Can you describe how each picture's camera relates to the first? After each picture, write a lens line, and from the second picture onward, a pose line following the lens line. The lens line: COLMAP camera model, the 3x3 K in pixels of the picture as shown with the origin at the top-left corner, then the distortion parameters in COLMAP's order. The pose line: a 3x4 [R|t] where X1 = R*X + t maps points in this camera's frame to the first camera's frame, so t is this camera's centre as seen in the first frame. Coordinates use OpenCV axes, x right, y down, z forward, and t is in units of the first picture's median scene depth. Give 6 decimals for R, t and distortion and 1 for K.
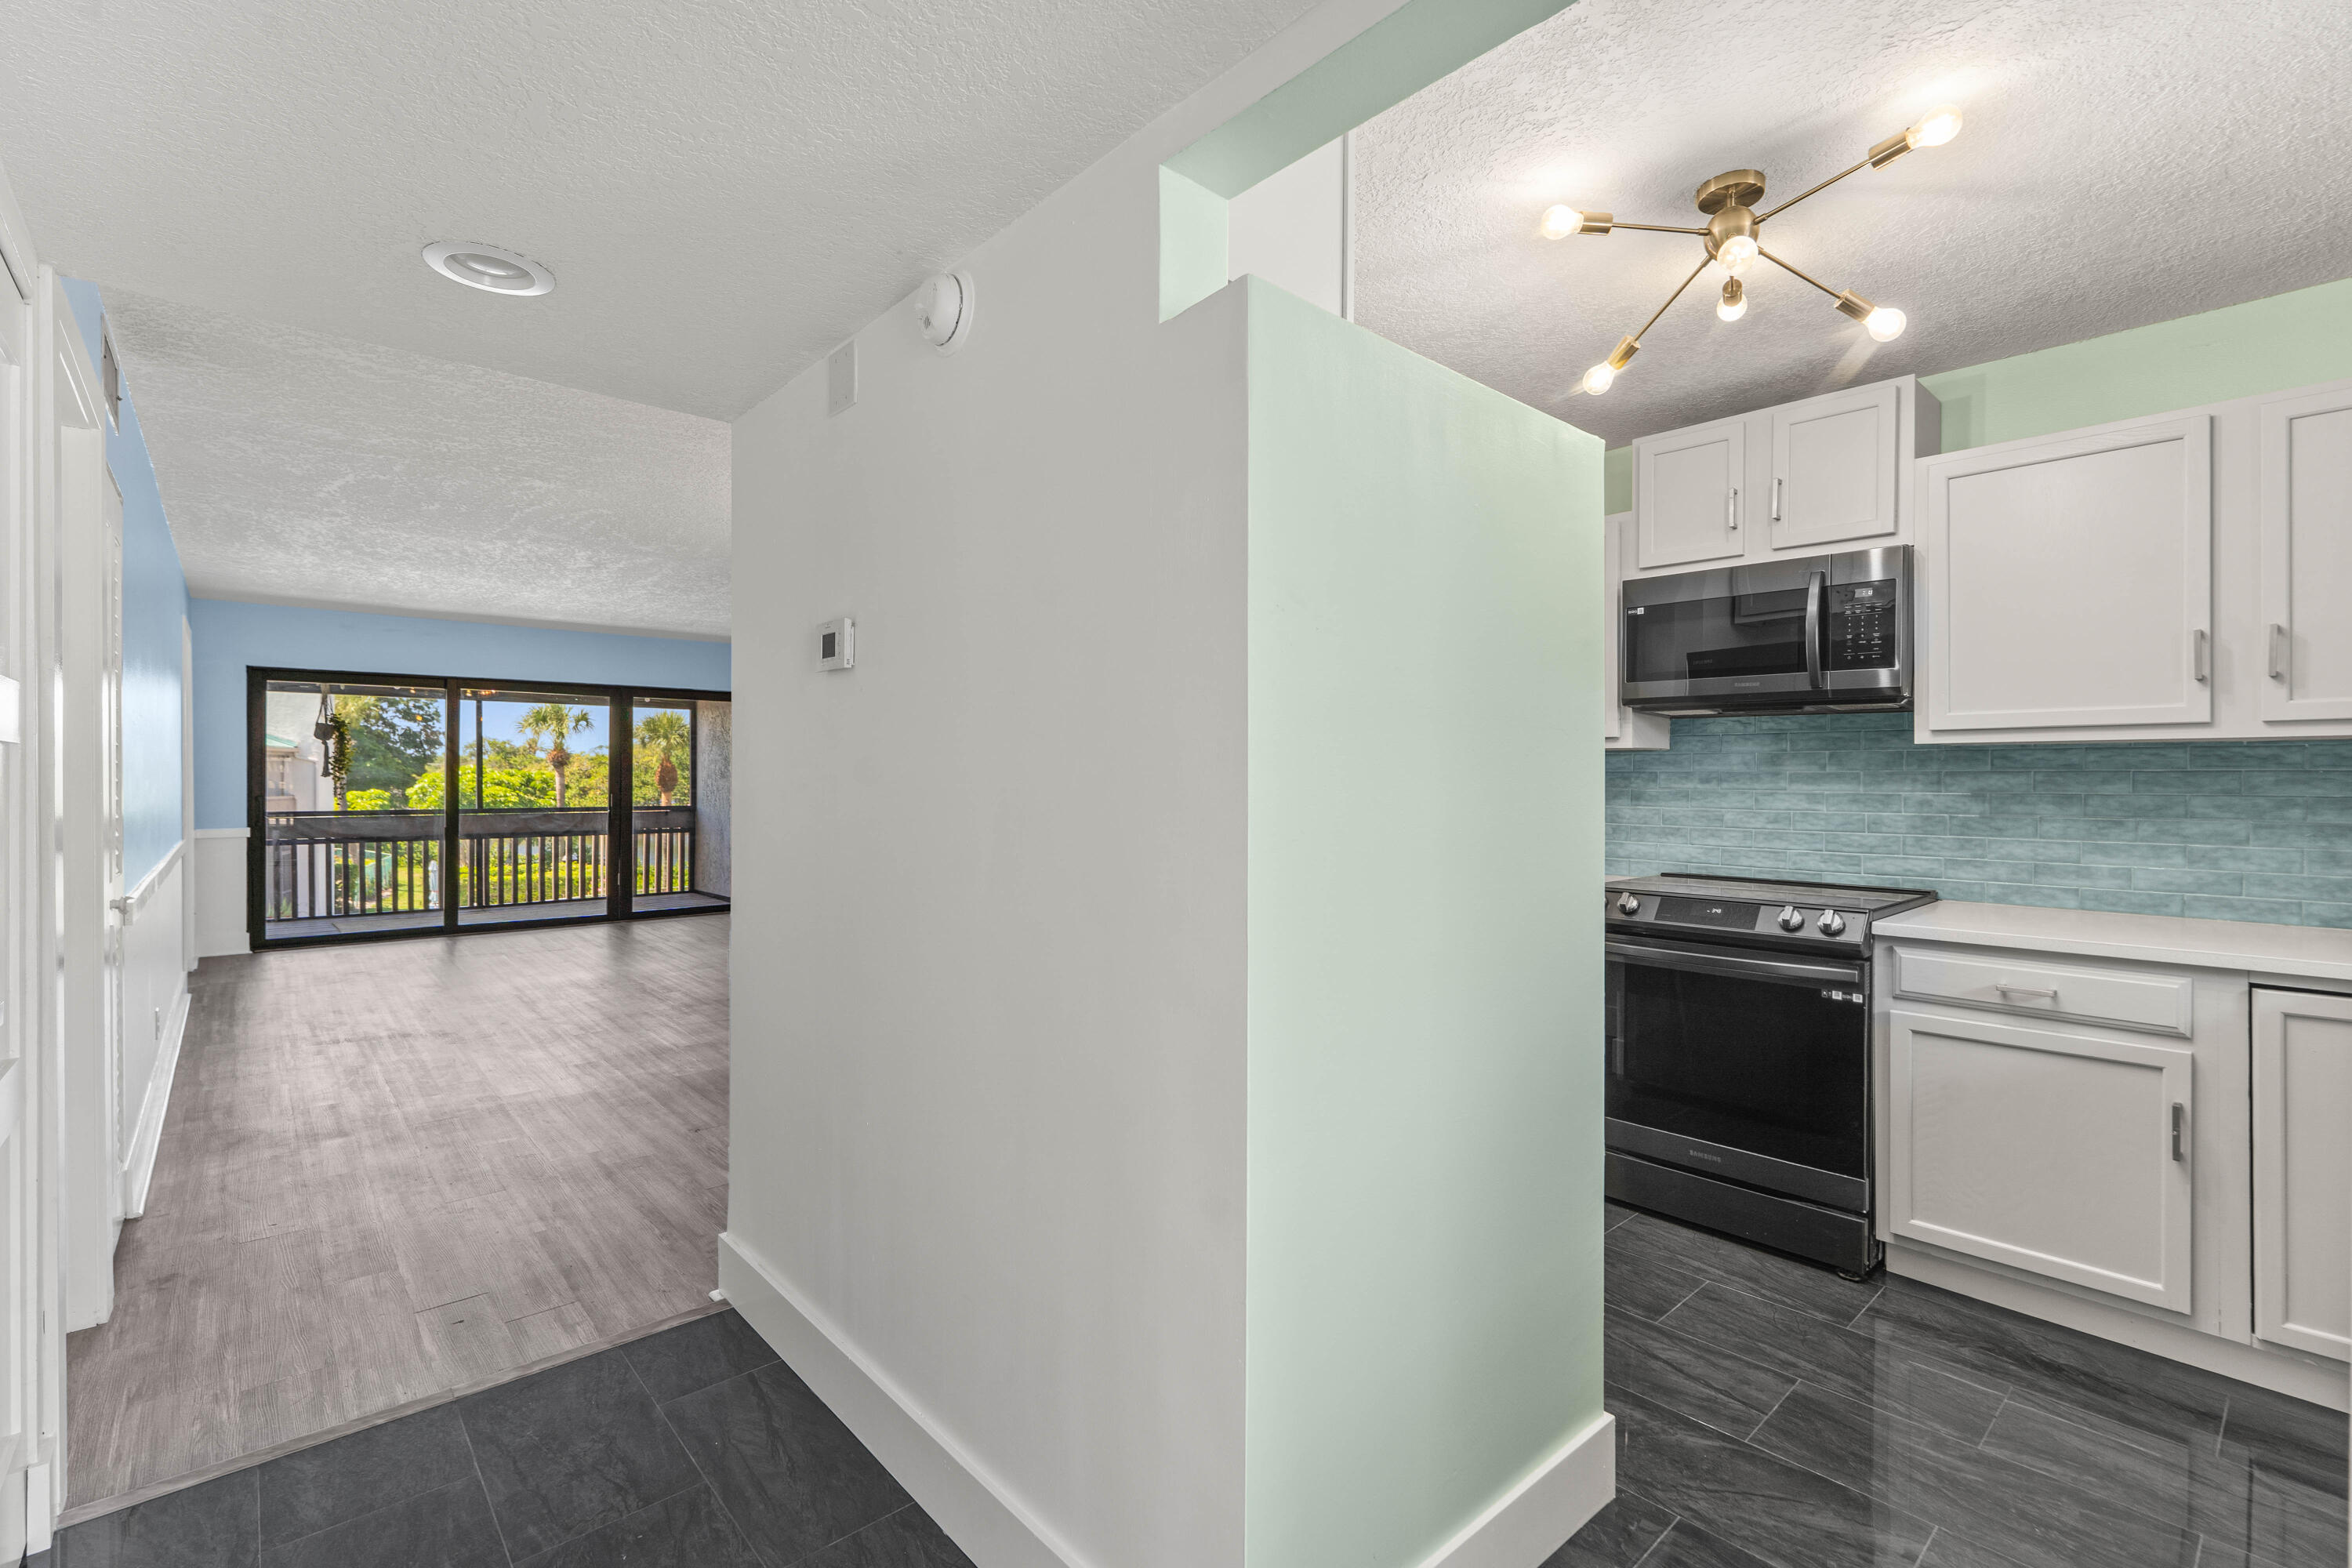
lens RADIAL K [[1055.0, 0, 1174.8], [0, 1055.0, 779.6], [0, 0, 1]] dist [0.000011, 0.000372]
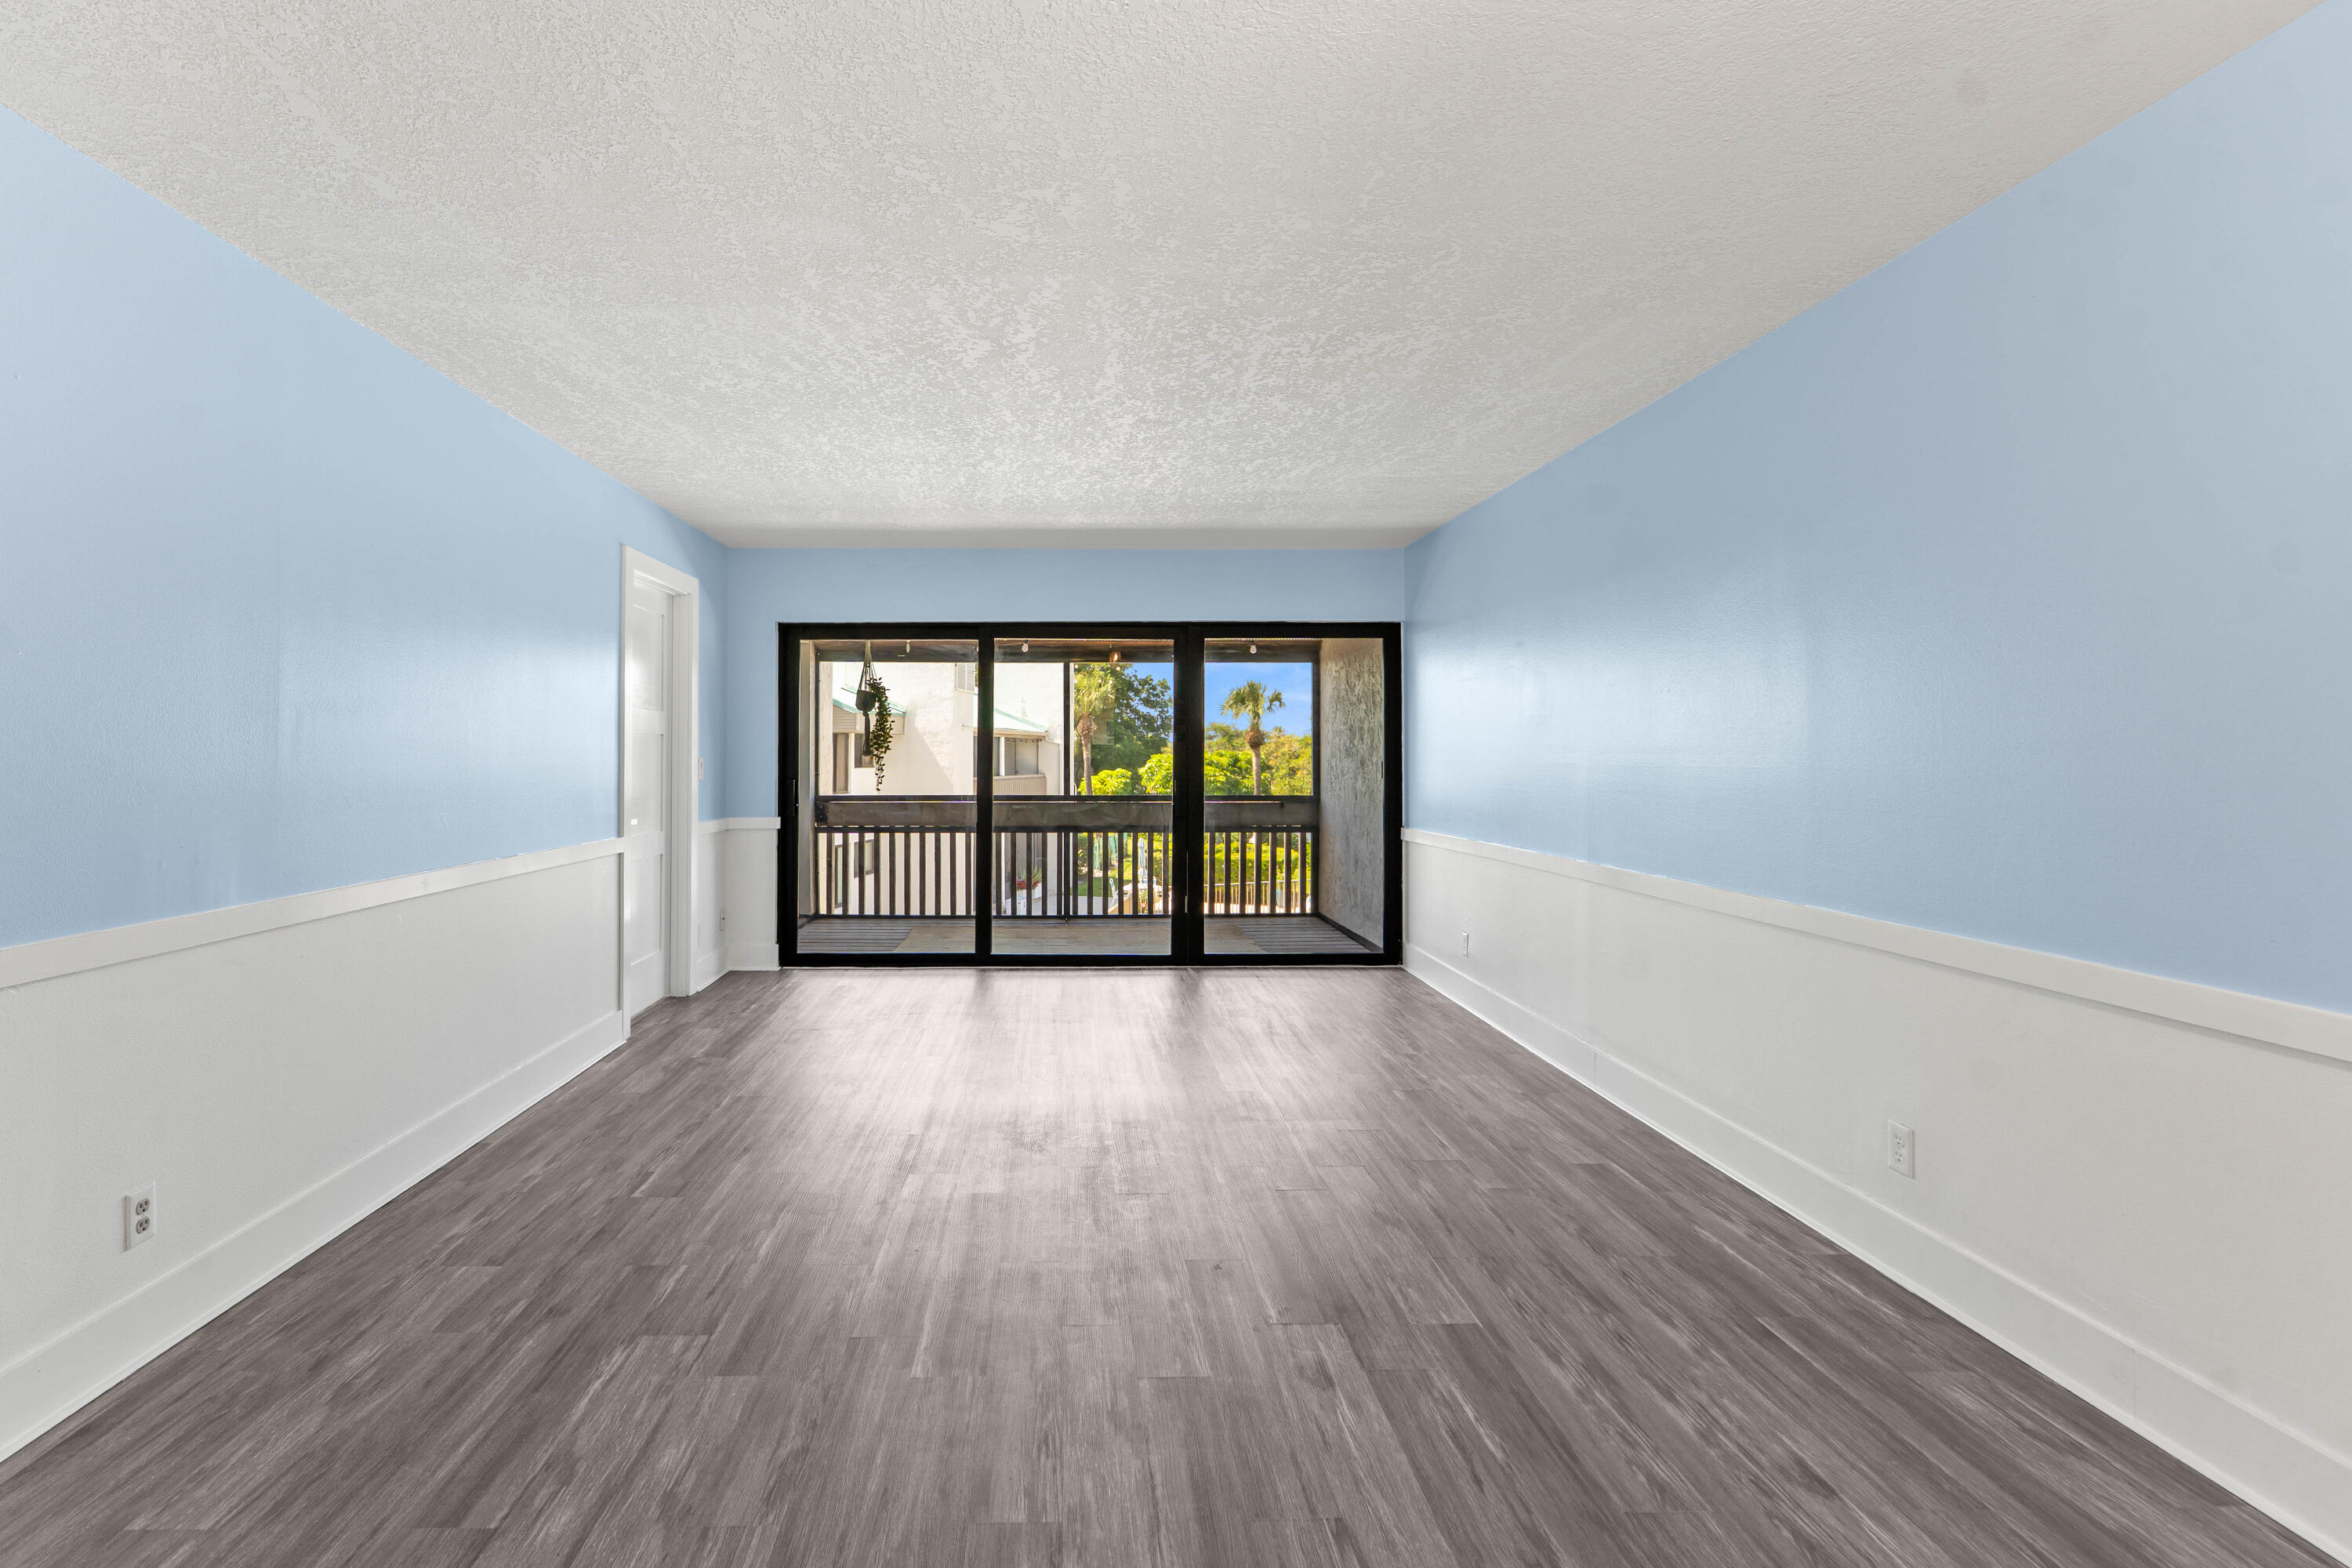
lens RADIAL K [[1104.4, 0, 1067.6], [0, 1104.4, 729.9], [0, 0, 1]] dist [-0.000081, -0.000890]
pose [[0.752830, -0.017319, -0.657987, -0.320563], [-0.000911, 0.999625, -0.027354, 0.001861], [0.658214, 0.021192, 0.752533, 1.180365]]
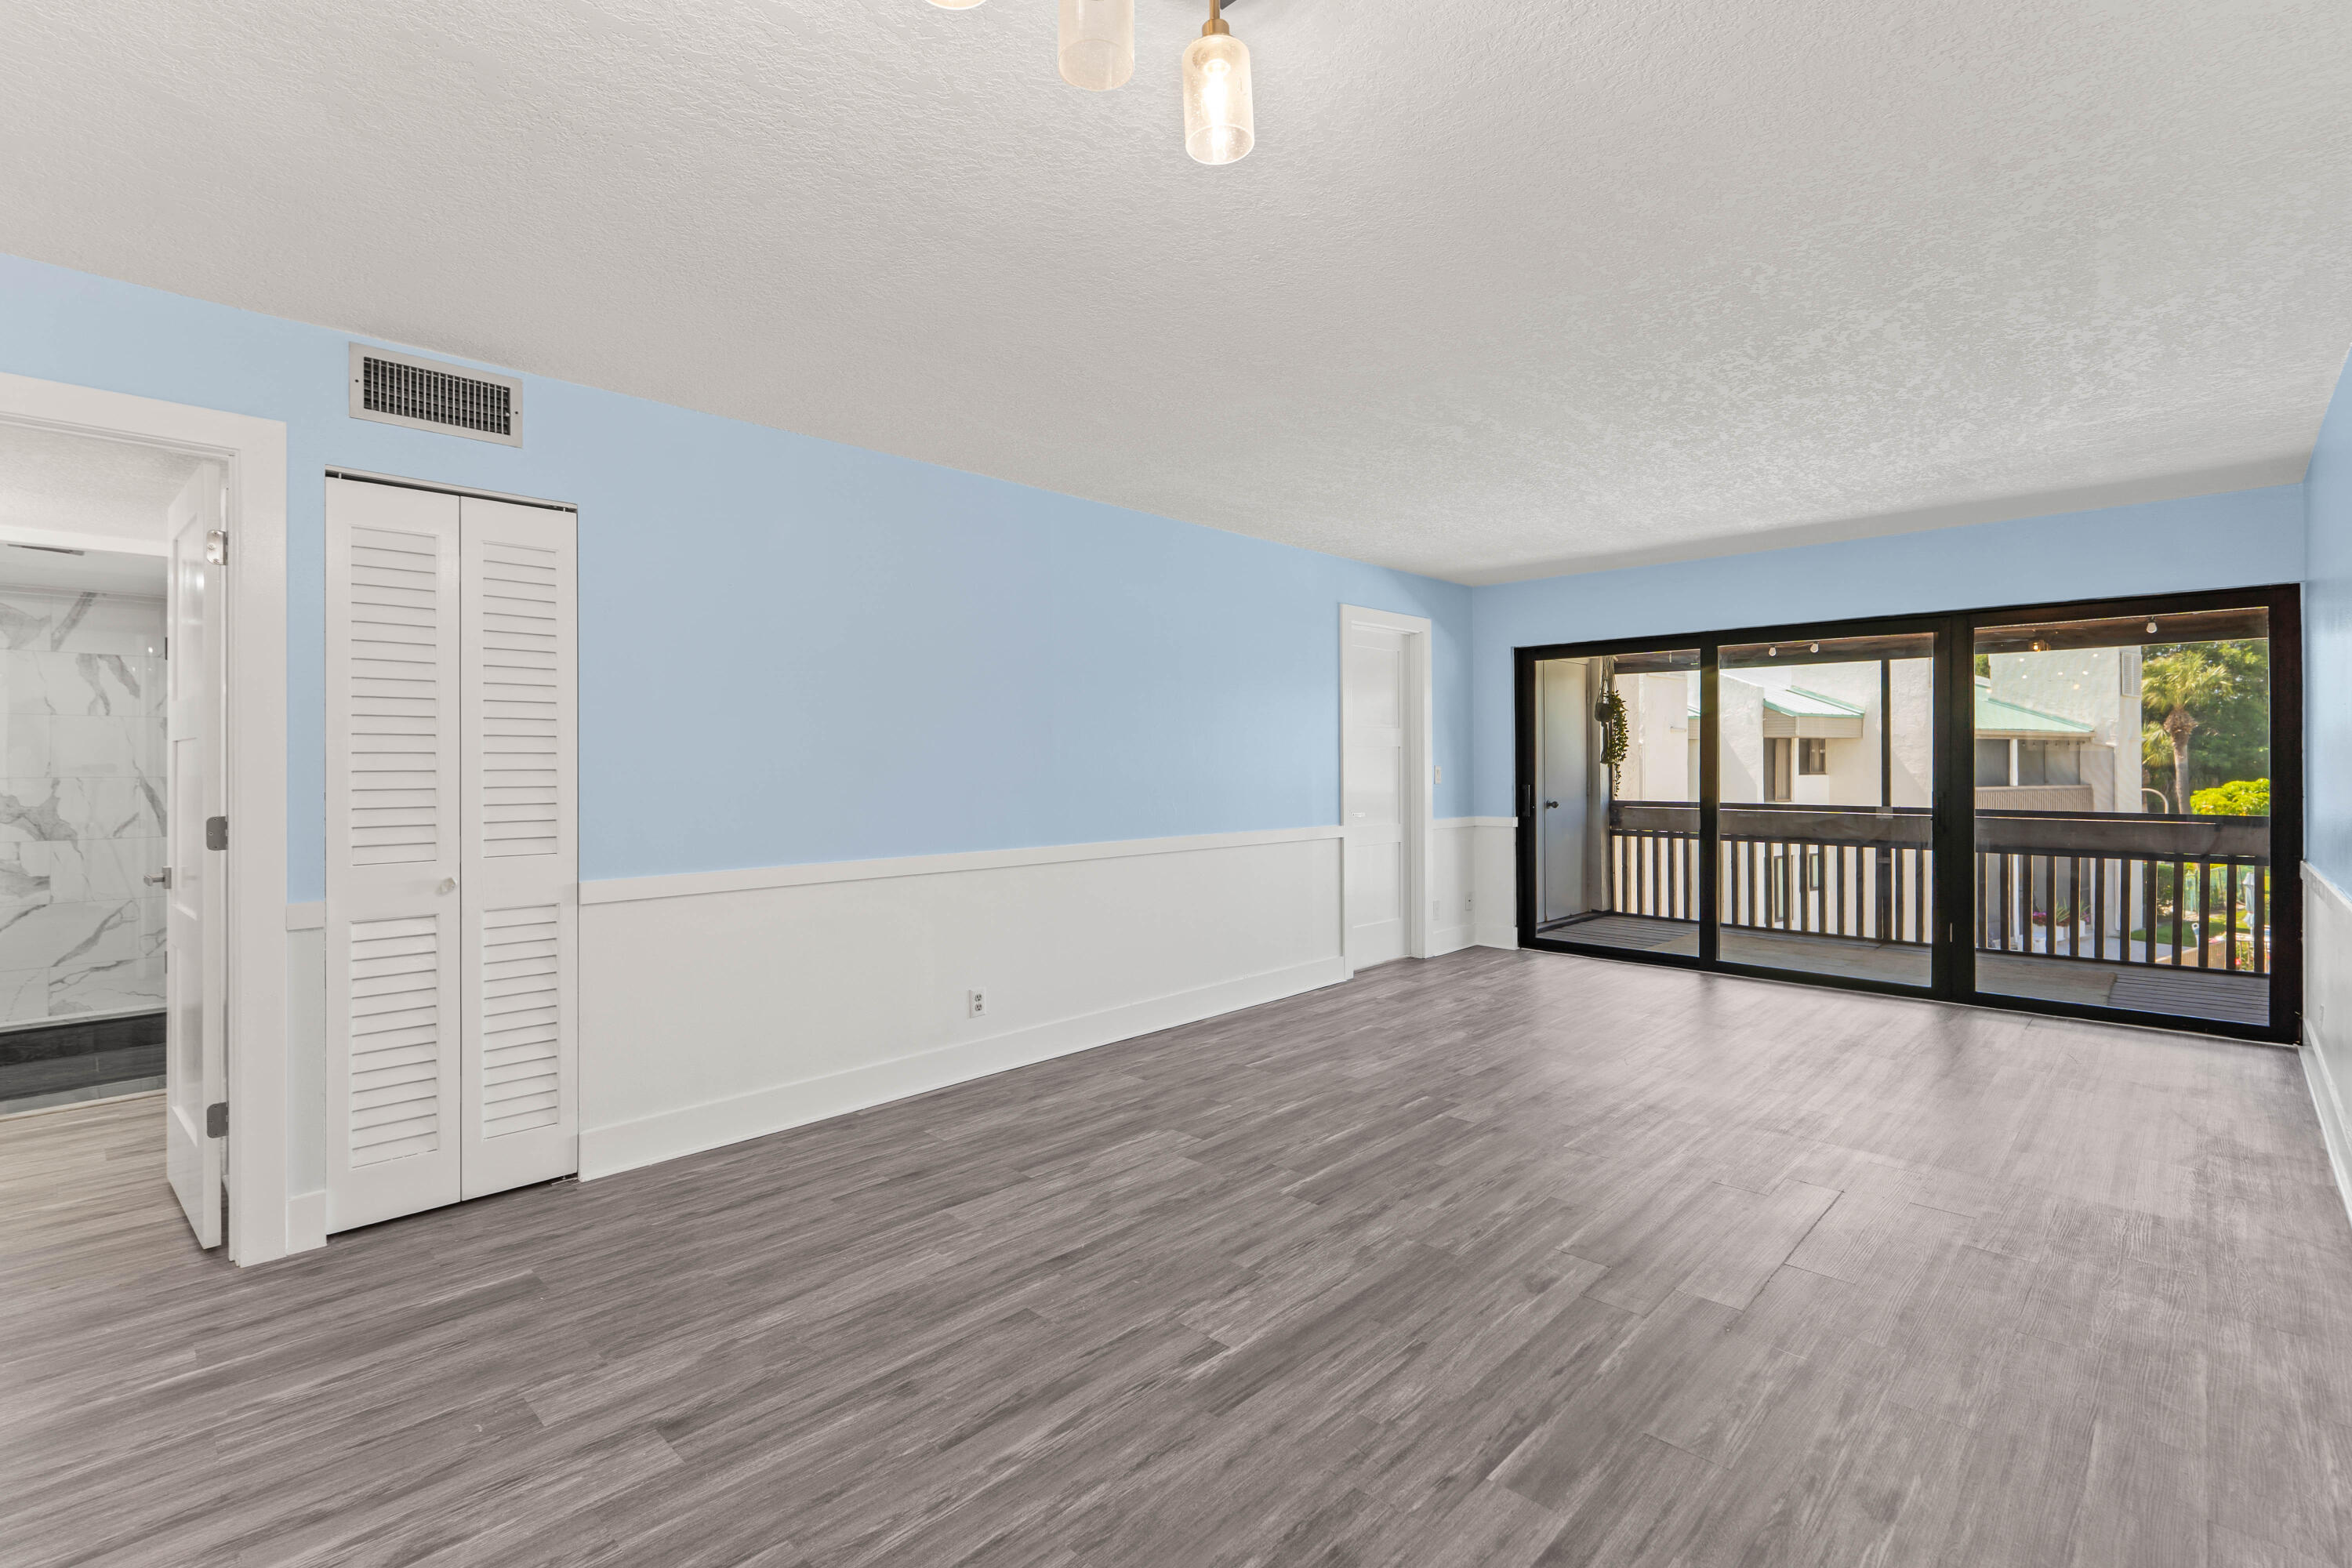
lens RADIAL K [[1064.3, 0, 1193.3], [0, 1064.3, 758.8], [0, 0, 1]] dist [0.000182, -0.000120]
pose [[0.084985, -0.005580, -0.996367, 0.130472], [-0.002040, 0.999981, -0.005774, -0.001837], [0.996380, 0.002523, 0.084972, 1.499165]]
